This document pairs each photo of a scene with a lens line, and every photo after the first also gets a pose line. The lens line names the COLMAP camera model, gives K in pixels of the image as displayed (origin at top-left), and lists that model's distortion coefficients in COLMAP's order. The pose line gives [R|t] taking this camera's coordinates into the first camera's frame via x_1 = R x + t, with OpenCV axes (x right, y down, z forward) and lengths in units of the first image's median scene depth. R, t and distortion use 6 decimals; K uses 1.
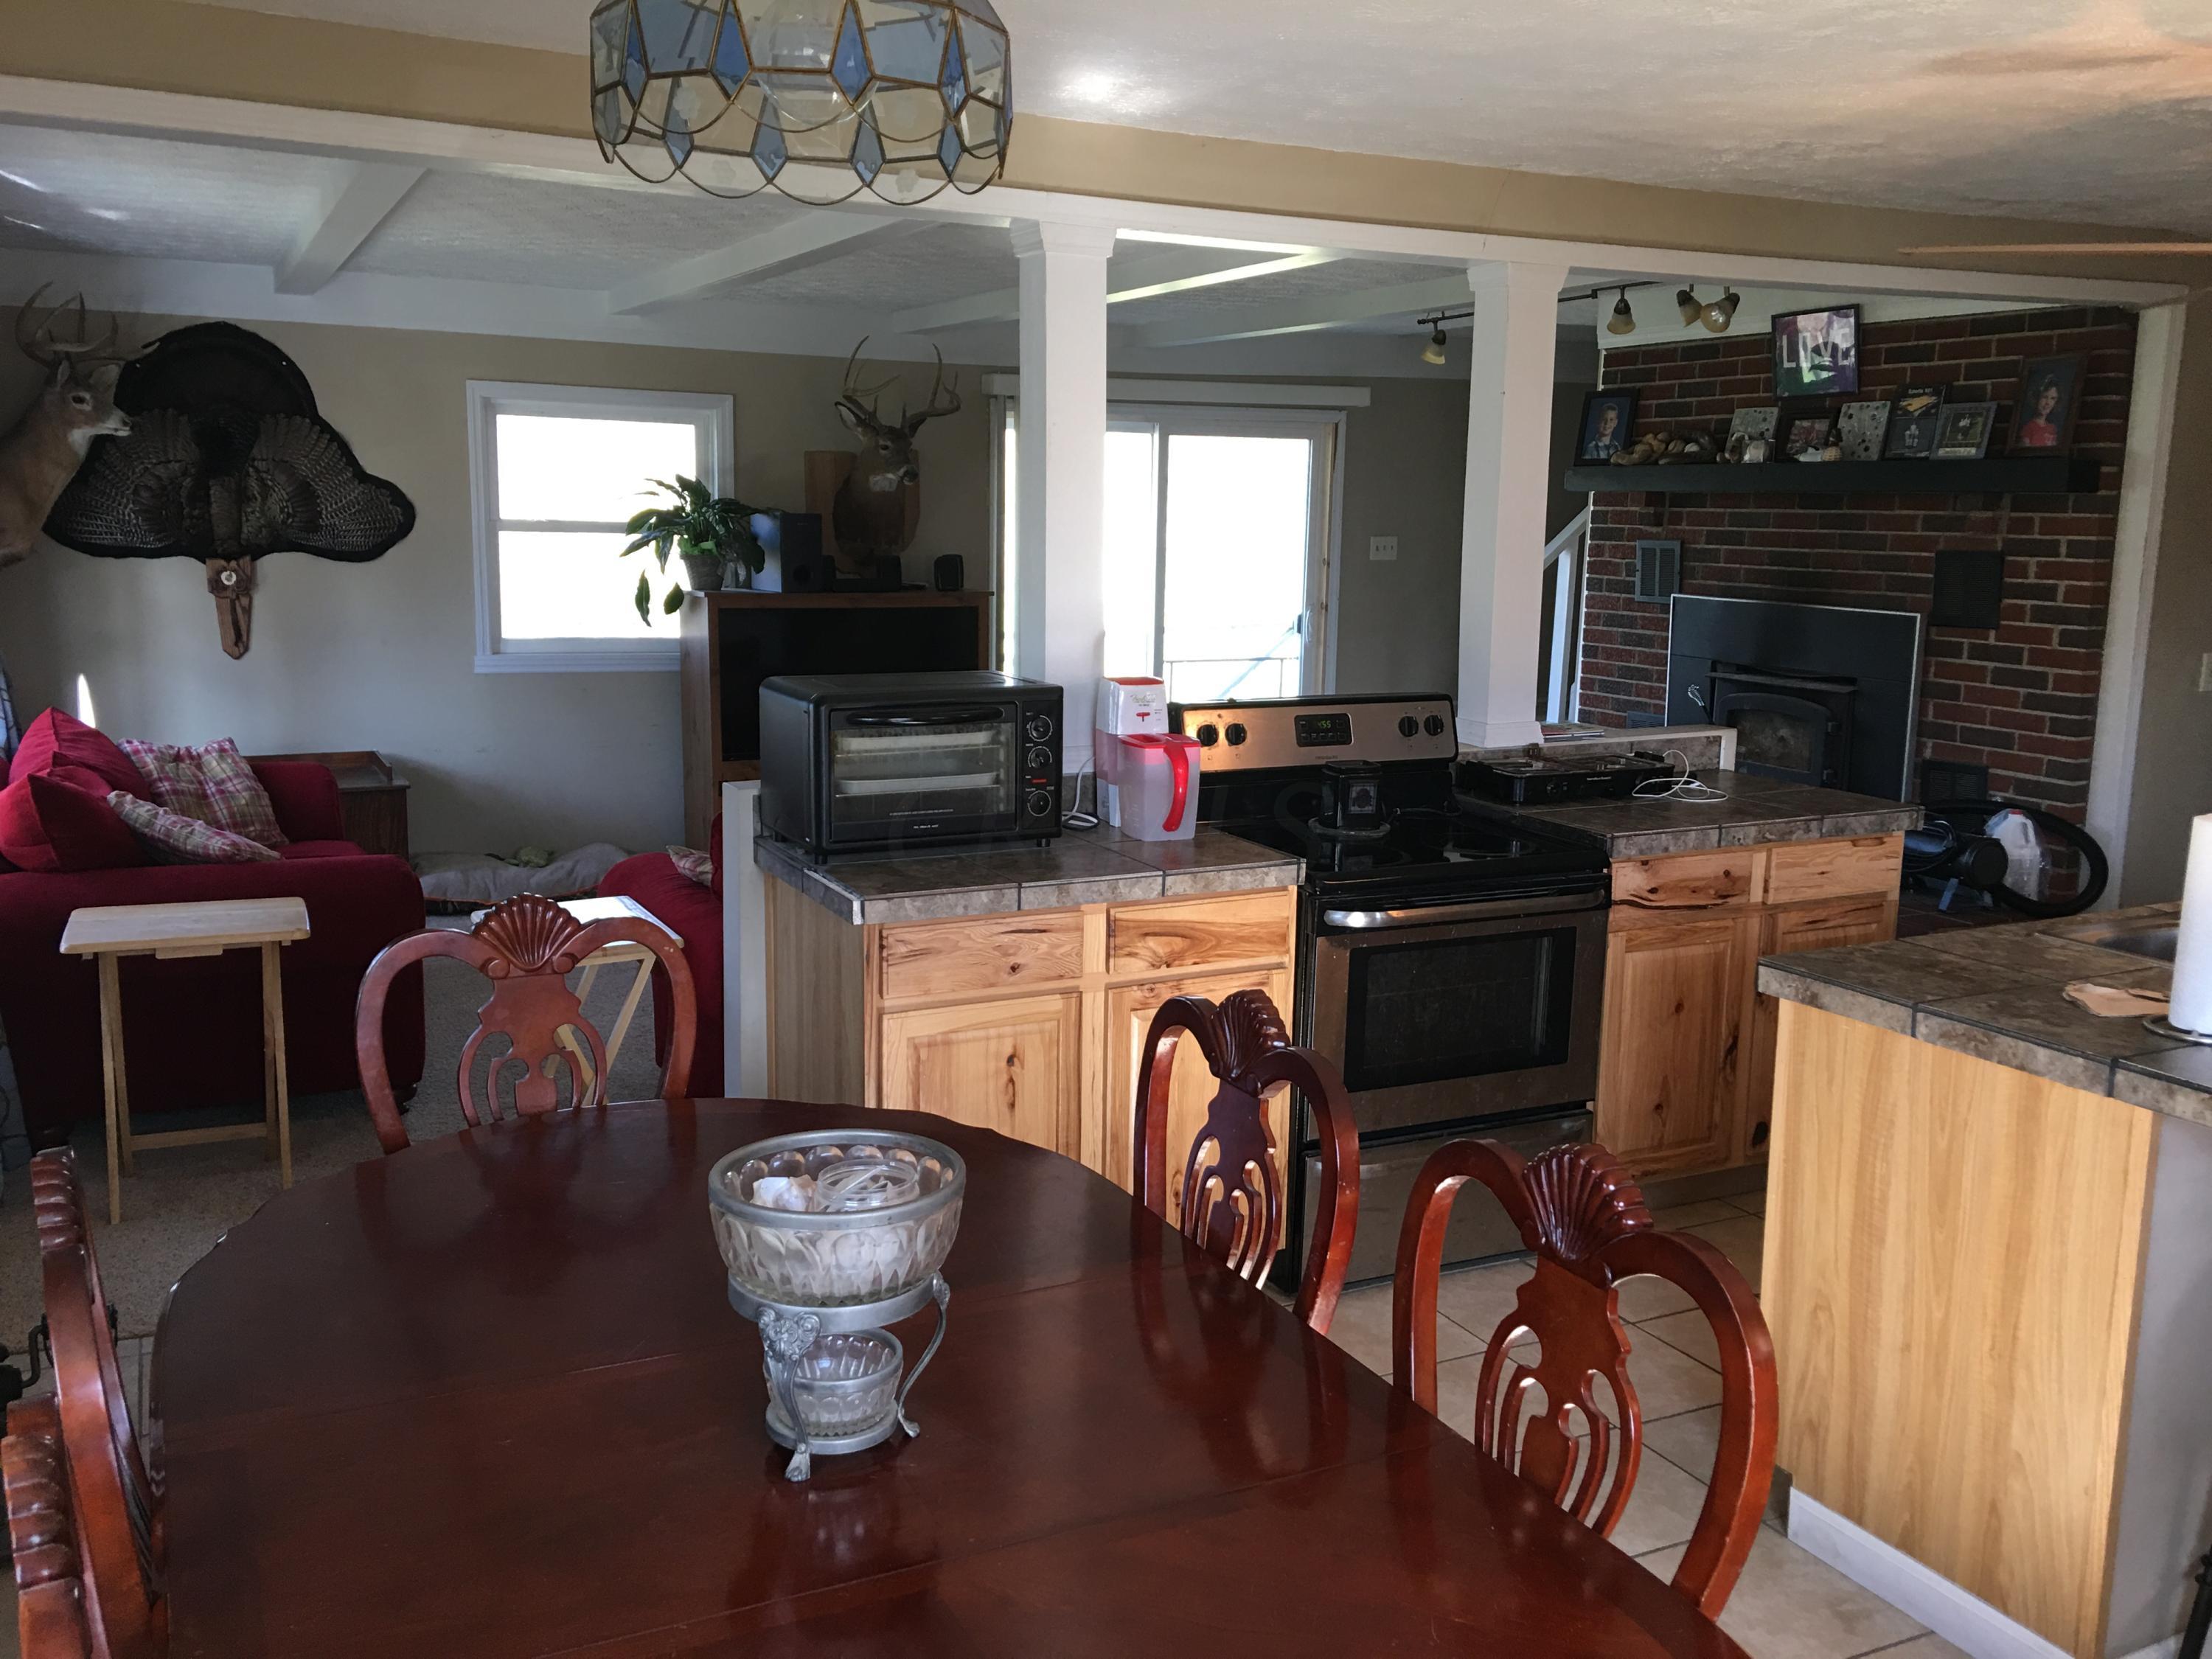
lens RADIAL K [[1851.3, 0, 1091.7], [0, 1851.3, 822.5], [0, 0, 1]] dist [0.084130, -0.122171]
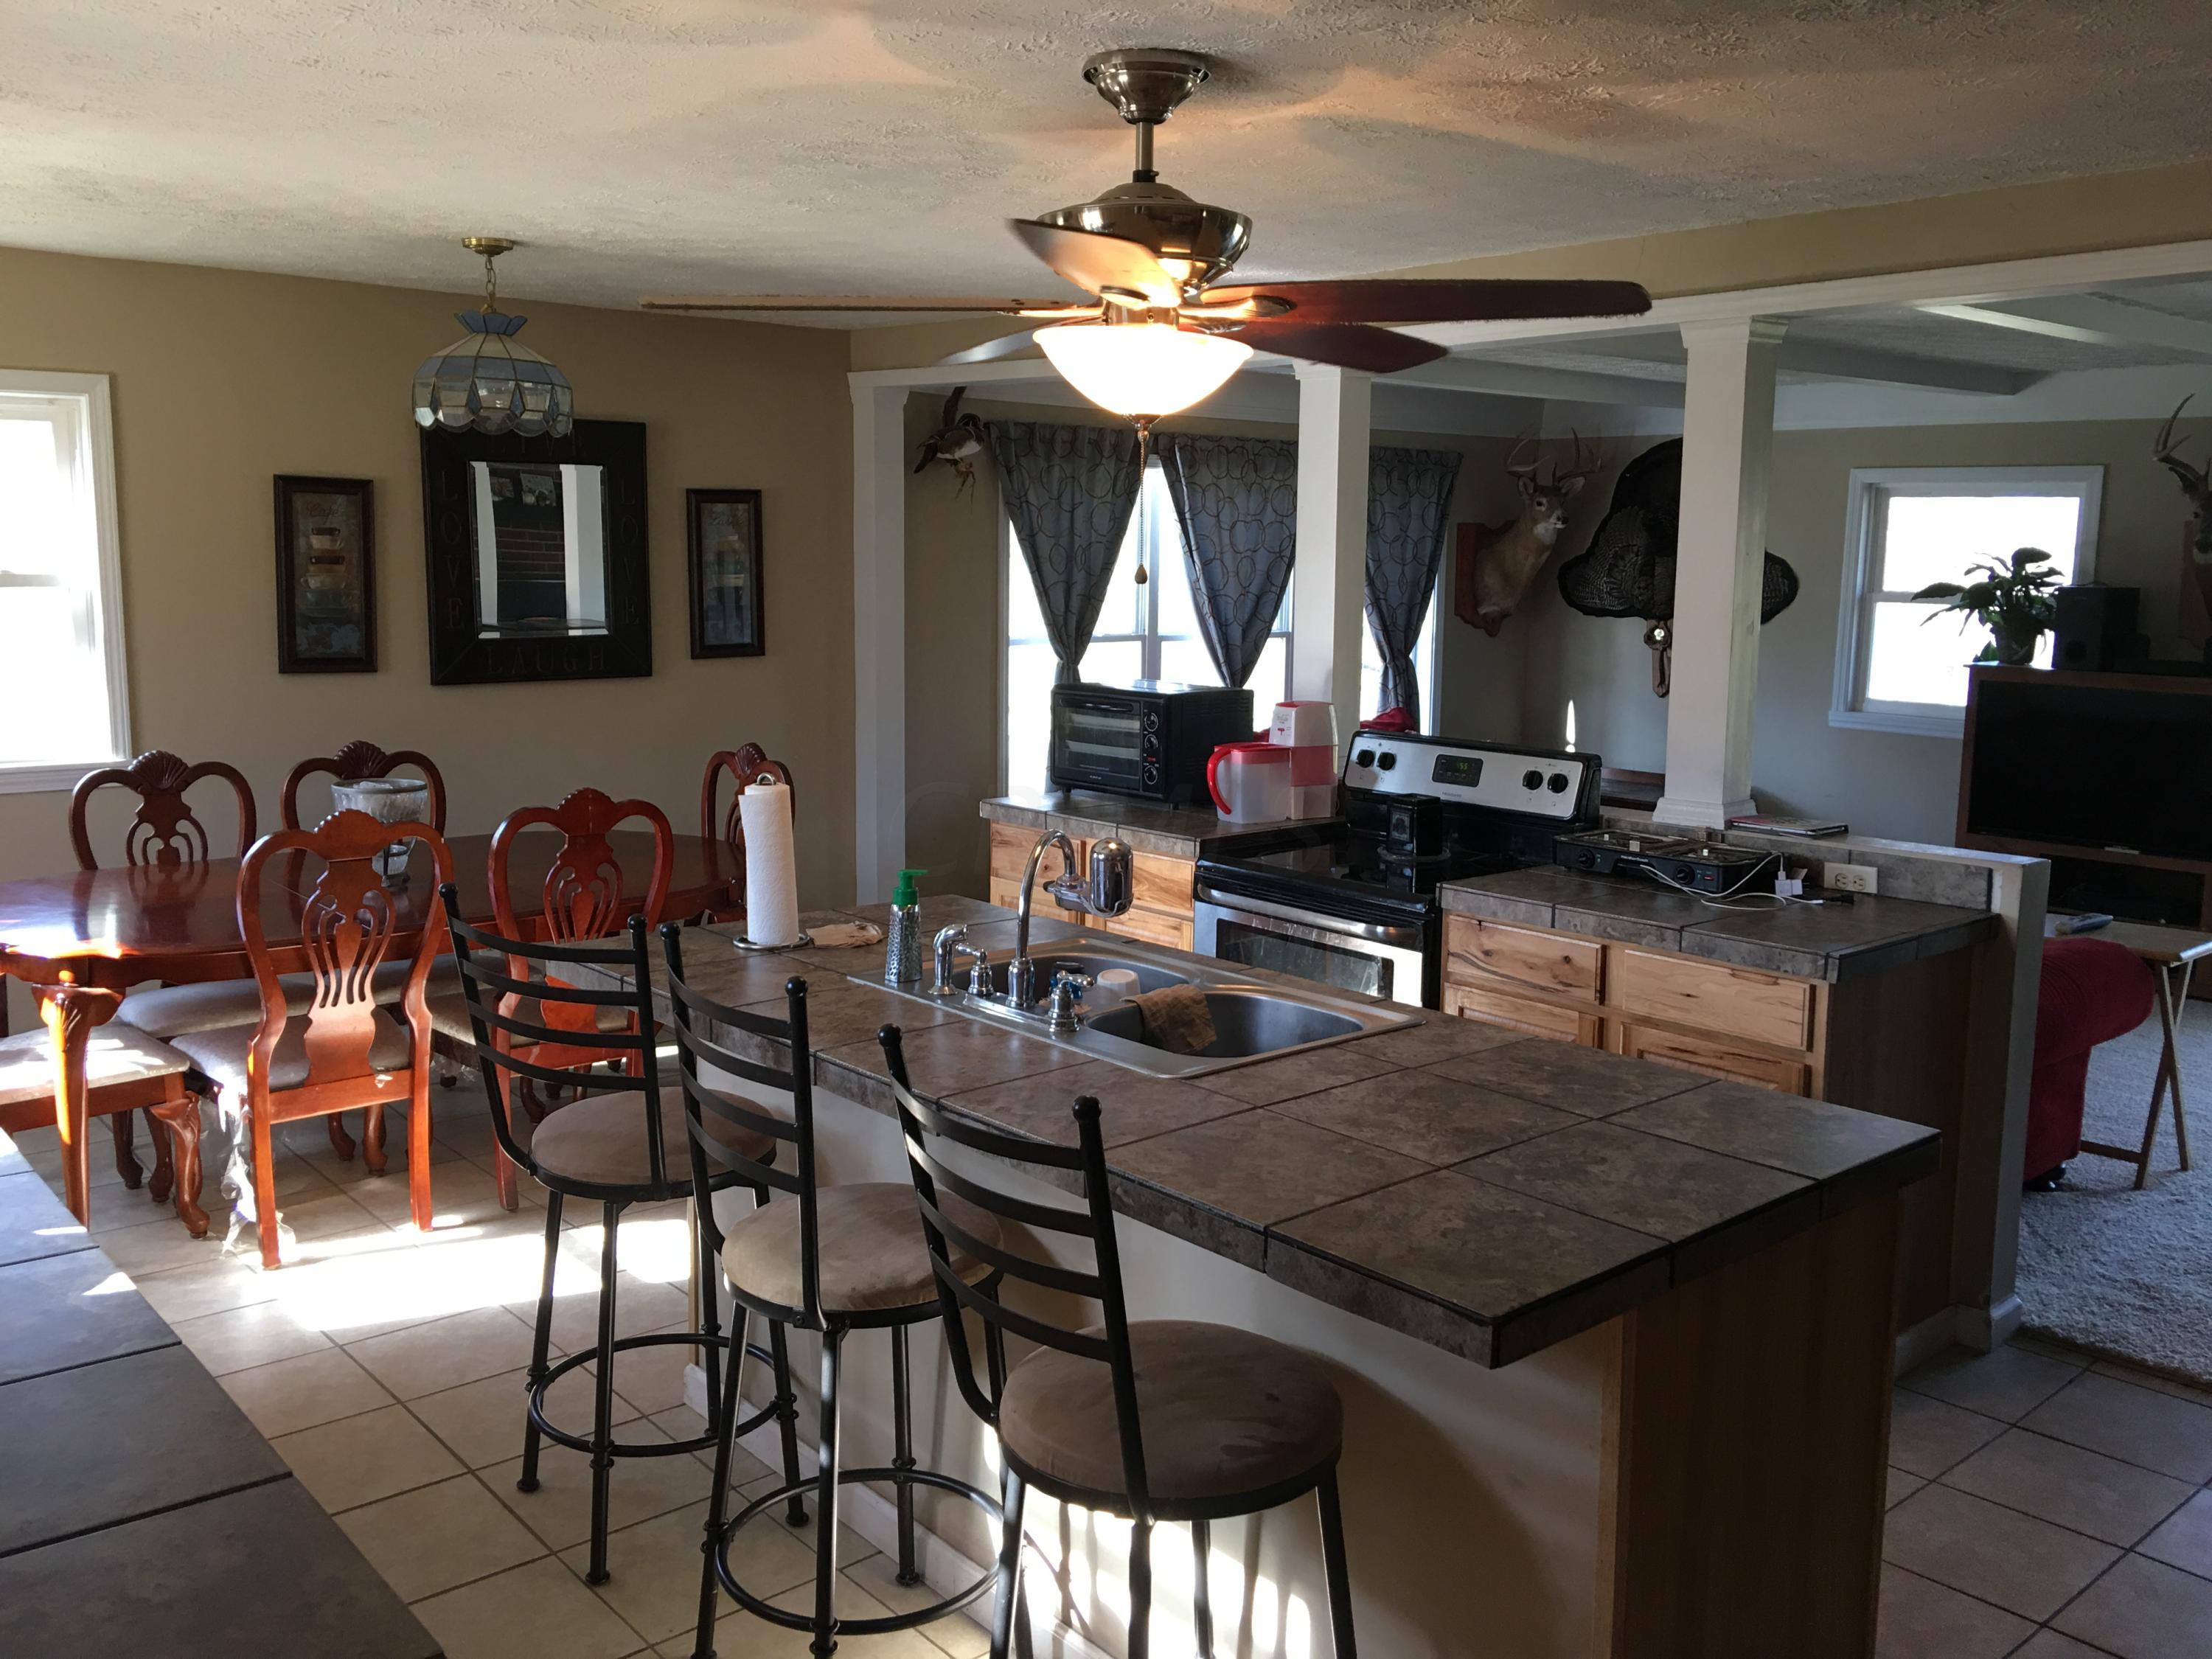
lens RADIAL K [[1850.1, 0, 1094.3], [0, 1850.1, 812.6], [0, 0, 1]] dist [0.088083, -0.135408]
pose [[0.249942, 0.125975, -0.960031, 0.839523], [-0.175274, 0.981007, 0.083095, -0.058173], [0.952265, 0.147499, 0.267275, 0.366937]]
